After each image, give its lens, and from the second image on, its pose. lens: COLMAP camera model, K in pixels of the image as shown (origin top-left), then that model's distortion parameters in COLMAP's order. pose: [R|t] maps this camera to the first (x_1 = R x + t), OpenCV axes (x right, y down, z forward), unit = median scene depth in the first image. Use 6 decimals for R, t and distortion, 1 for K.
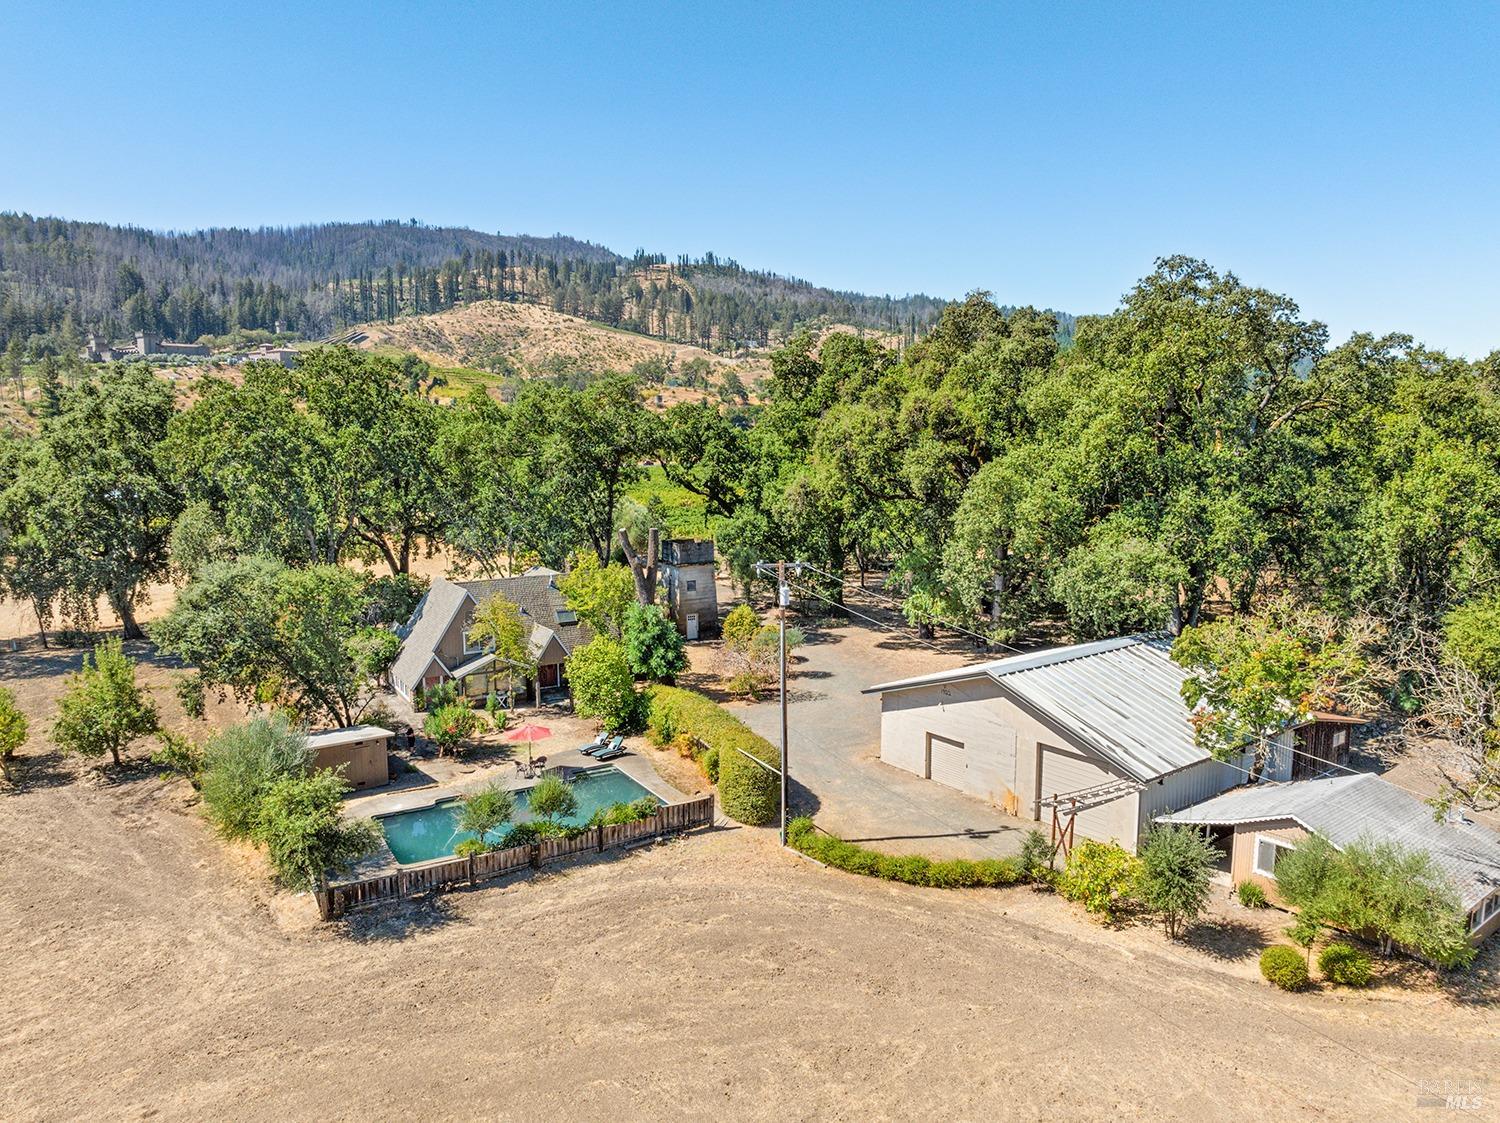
lens RADIAL K [[1083.1, 0, 750.0], [0, 1083.1, 561.5], [0, 0, 1]] dist [-0.041750, -0.001500]
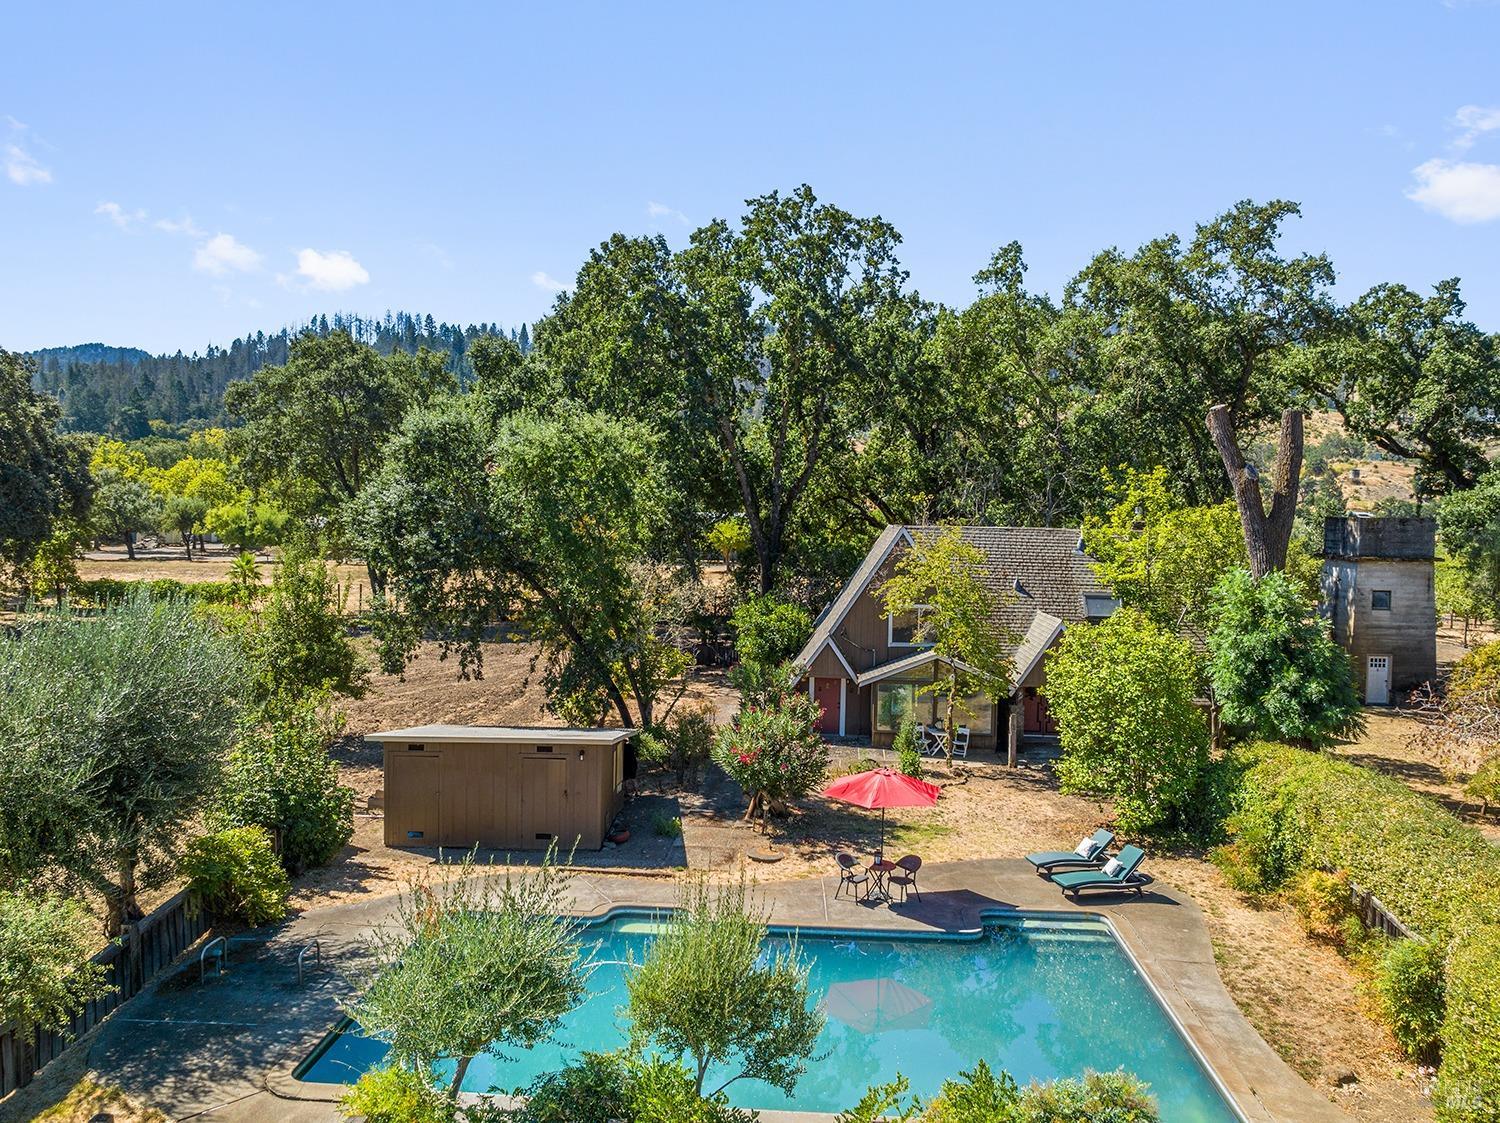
lens RADIAL K [[1083.1, 0, 750.0], [0, 1083.1, 561.5], [0, 0, 1]] dist [-0.041750, -0.001500]
pose [[0.824936, 0.046932, -0.563274, -0.023909], [-0.100791, 0.992789, -0.064893, 0.097704], [0.556167, 0.110305, 0.823718, 0.584856]]
